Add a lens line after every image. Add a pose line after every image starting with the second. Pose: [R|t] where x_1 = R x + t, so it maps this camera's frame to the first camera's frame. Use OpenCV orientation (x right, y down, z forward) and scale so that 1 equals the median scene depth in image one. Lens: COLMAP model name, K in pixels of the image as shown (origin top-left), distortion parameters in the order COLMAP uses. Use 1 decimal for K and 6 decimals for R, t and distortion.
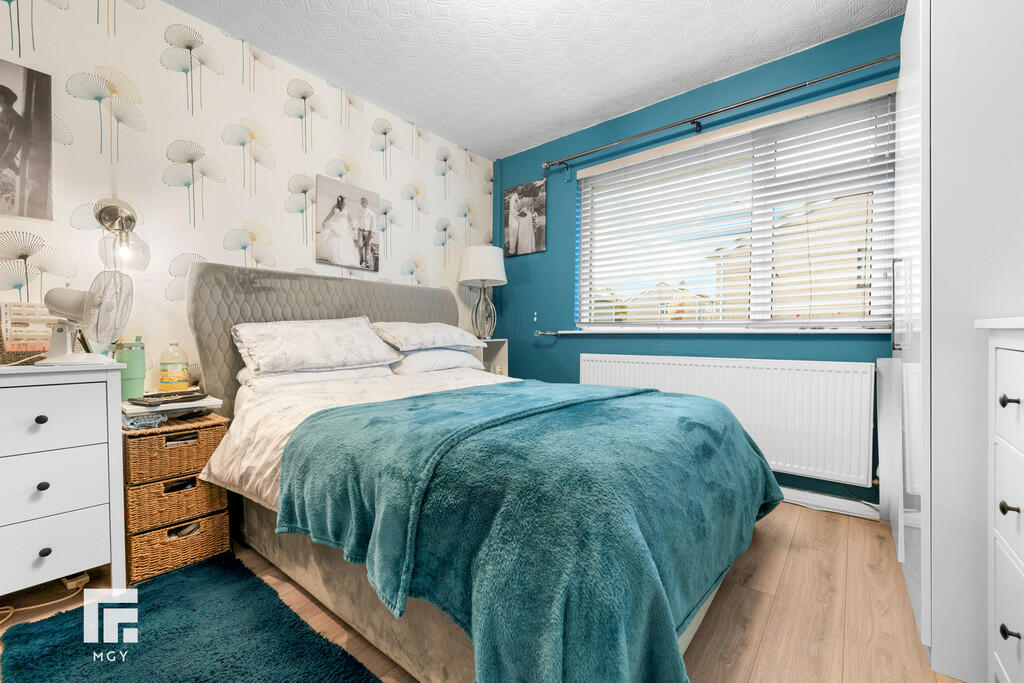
lens RADIAL K [[411.3, 0, 507.4], [0, 411.3, 339.7], [0, 0, 1]] dist [0.000523, -0.000582]
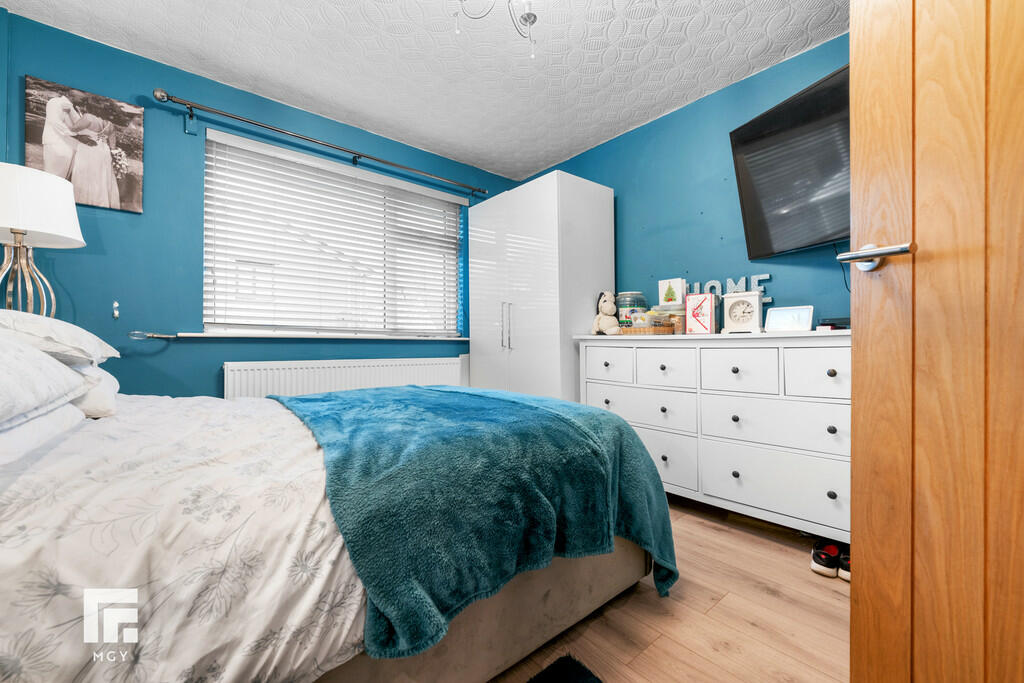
lens RADIAL K [[411.3, 0, 507.4], [0, 411.3, 339.7], [0, 0, 1]] dist [0.000523, -0.000582]
pose [[0.185791, 0.006181, 0.982570, -0.458349], [0.003331, 0.999971, -0.006920, -0.001950], [-0.982584, 0.004558, 0.185765, 0.281606]]
